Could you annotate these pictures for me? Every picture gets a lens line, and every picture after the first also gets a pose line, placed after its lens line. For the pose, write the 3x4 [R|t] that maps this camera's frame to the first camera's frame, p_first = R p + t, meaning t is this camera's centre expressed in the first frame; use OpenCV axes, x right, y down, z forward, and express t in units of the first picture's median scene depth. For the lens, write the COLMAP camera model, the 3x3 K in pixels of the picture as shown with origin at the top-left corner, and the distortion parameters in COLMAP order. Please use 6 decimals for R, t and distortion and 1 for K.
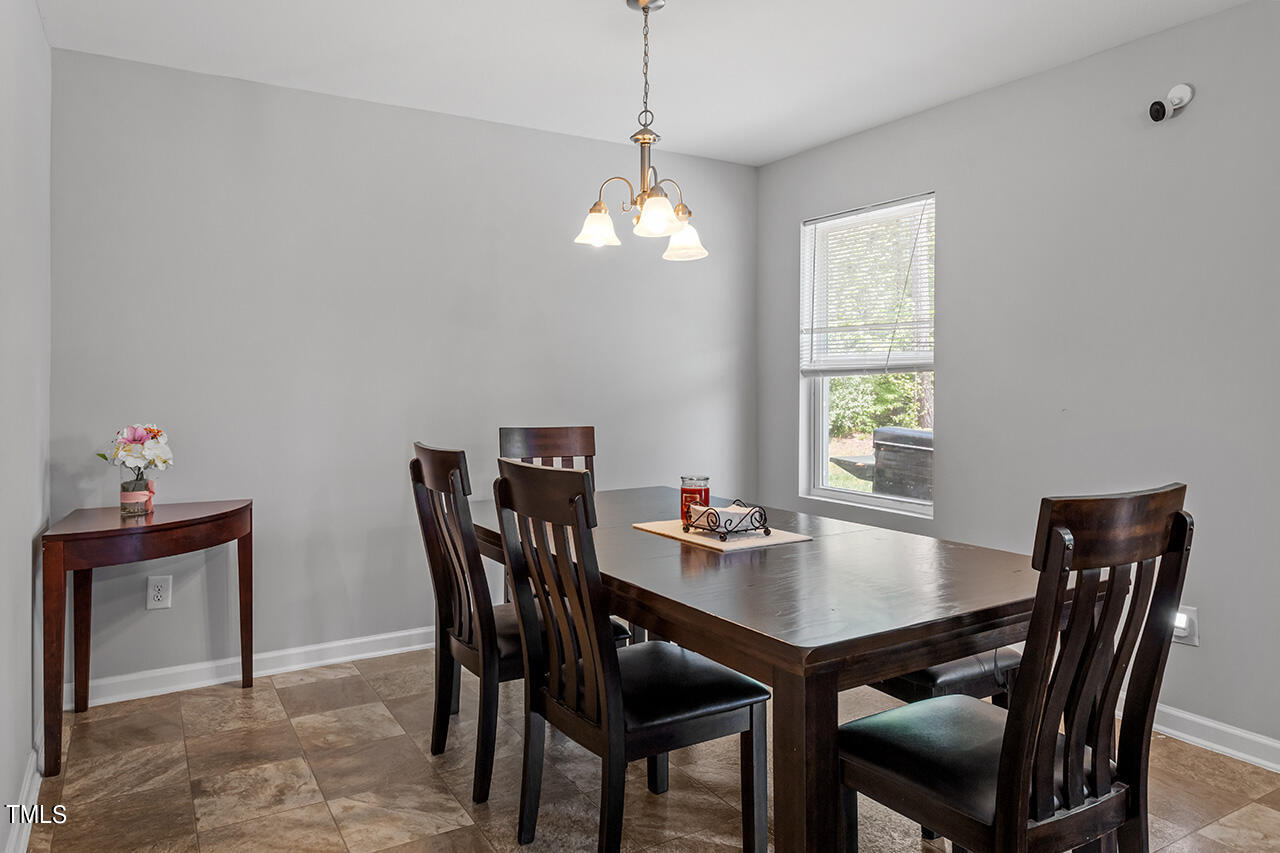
lens RADIAL K [[814.3, 0, 633.6], [0, 814.3, 414.1], [0, 0, 1]] dist [-0.002553, 0.001334]
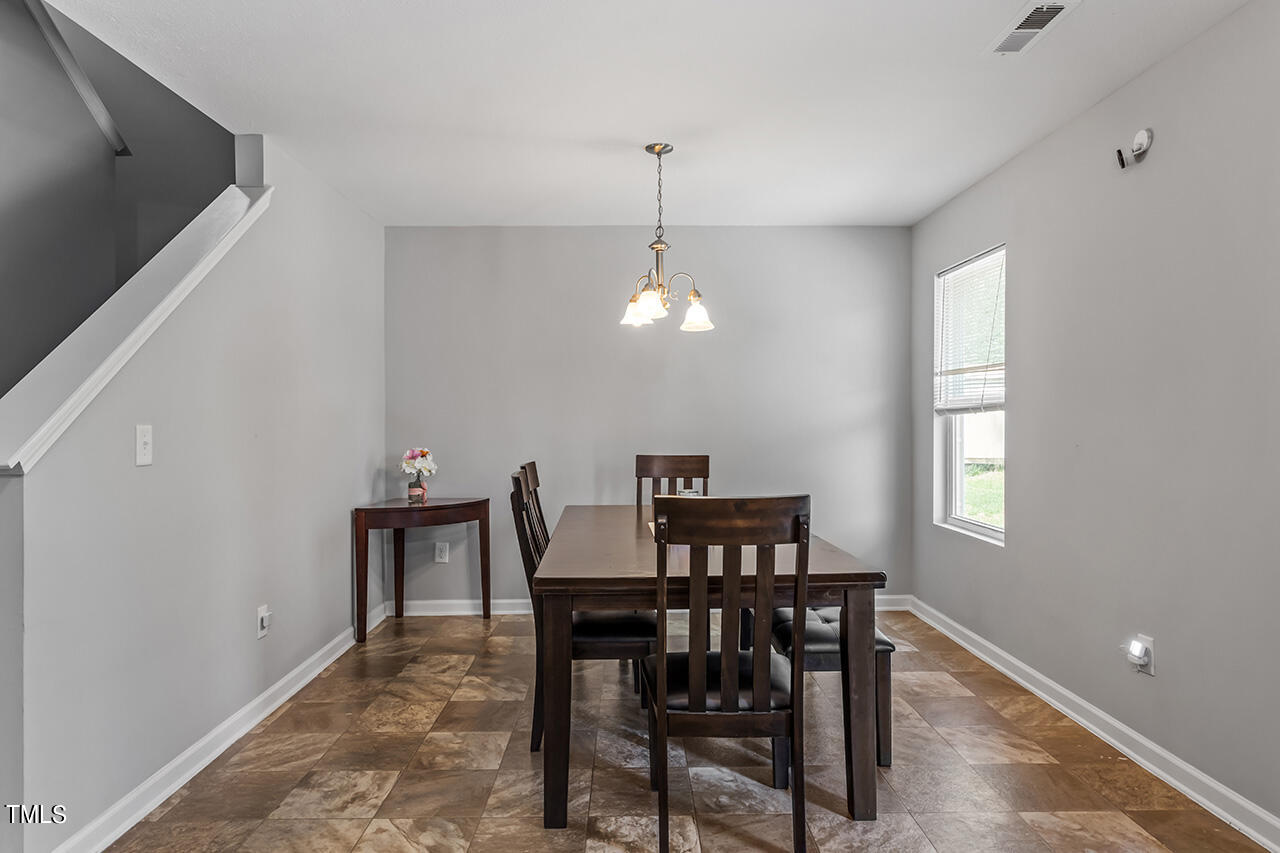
lens RADIAL K [[793.0, 0, 640.0], [0, 793.0, 426.5], [0, 0, 1]] dist [-0.001384, -0.000799]
pose [[0.860350, -0.004886, -0.509680, 0.561191], [-0.013169, 0.999407, -0.031810, 0.011980], [0.509533, 0.034080, 0.859776, -0.163296]]
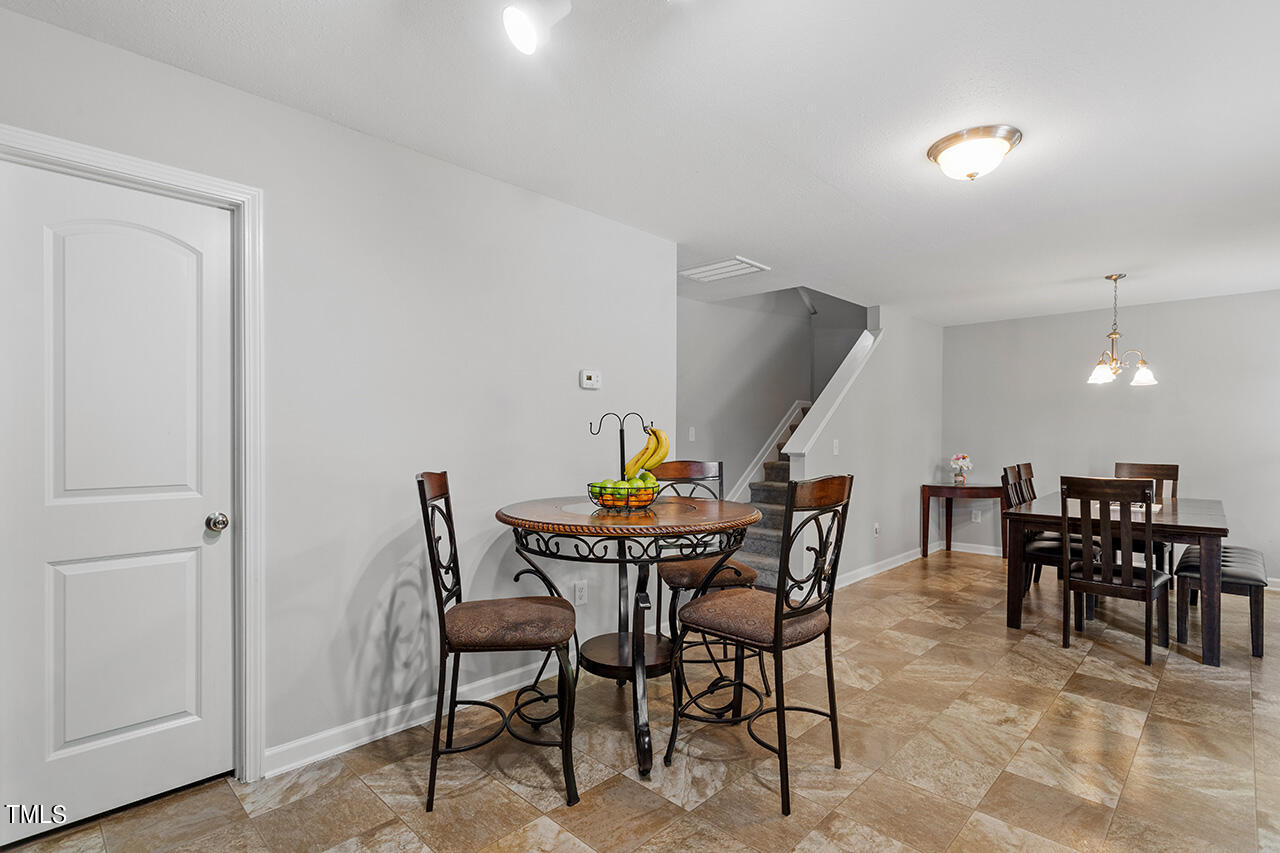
lens RADIAL K [[621.0, 0, 631.9], [0, 621.0, 439.2], [0, 0, 1]] dist [0.002645, -0.000079]
pose [[0.242237, 0.004340, -0.970207, 1.150325], [-0.045910, 0.998921, -0.006994, 0.026023], [0.969130, 0.046237, 0.242175, -0.628355]]
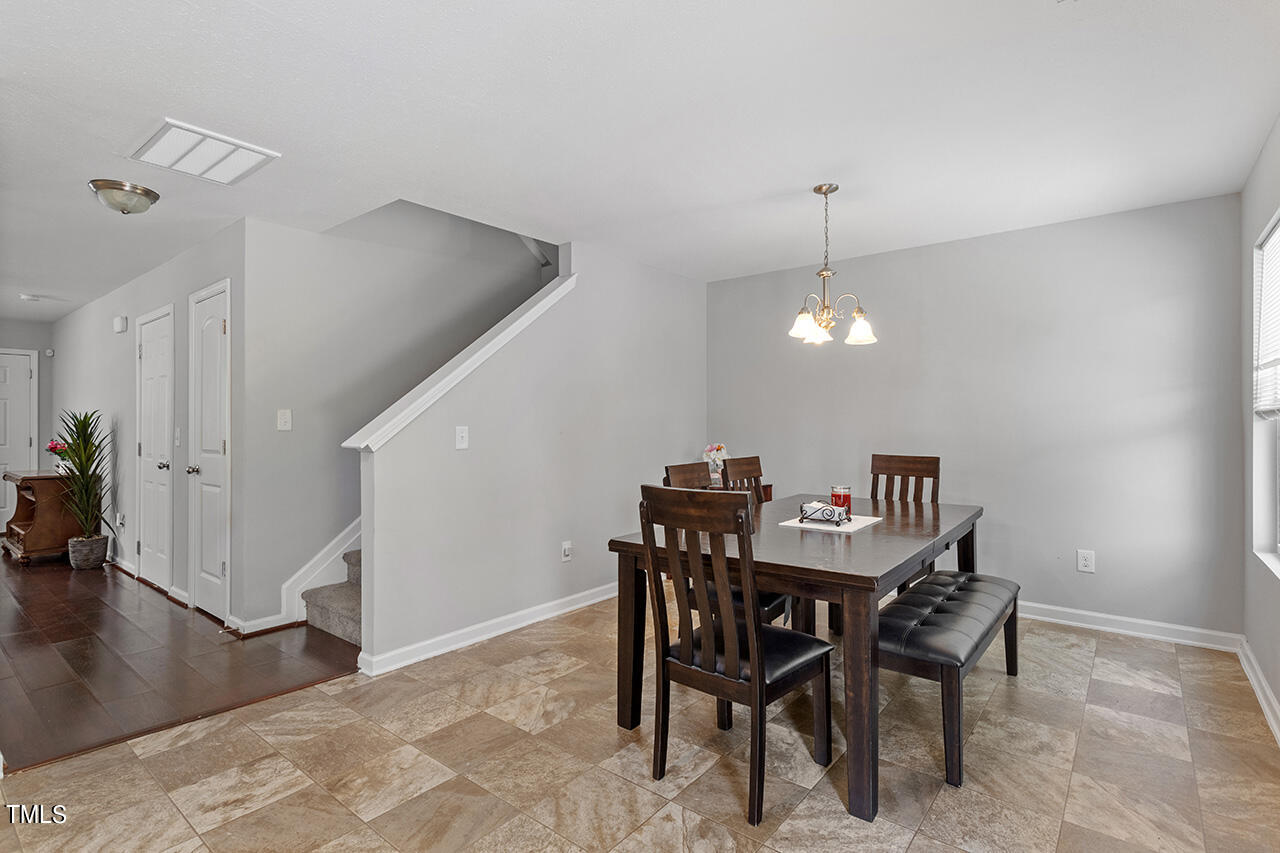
lens RADIAL K [[619.5, 0, 637.4], [0, 619.5, 418.7], [0, 0, 1]] dist [0.000399, 0.000531]
pose [[0.329703, -0.013049, -0.943995, 0.860201], [-0.035551, 0.999024, -0.026227, -0.003988], [0.943415, 0.042207, 0.328917, 0.189434]]
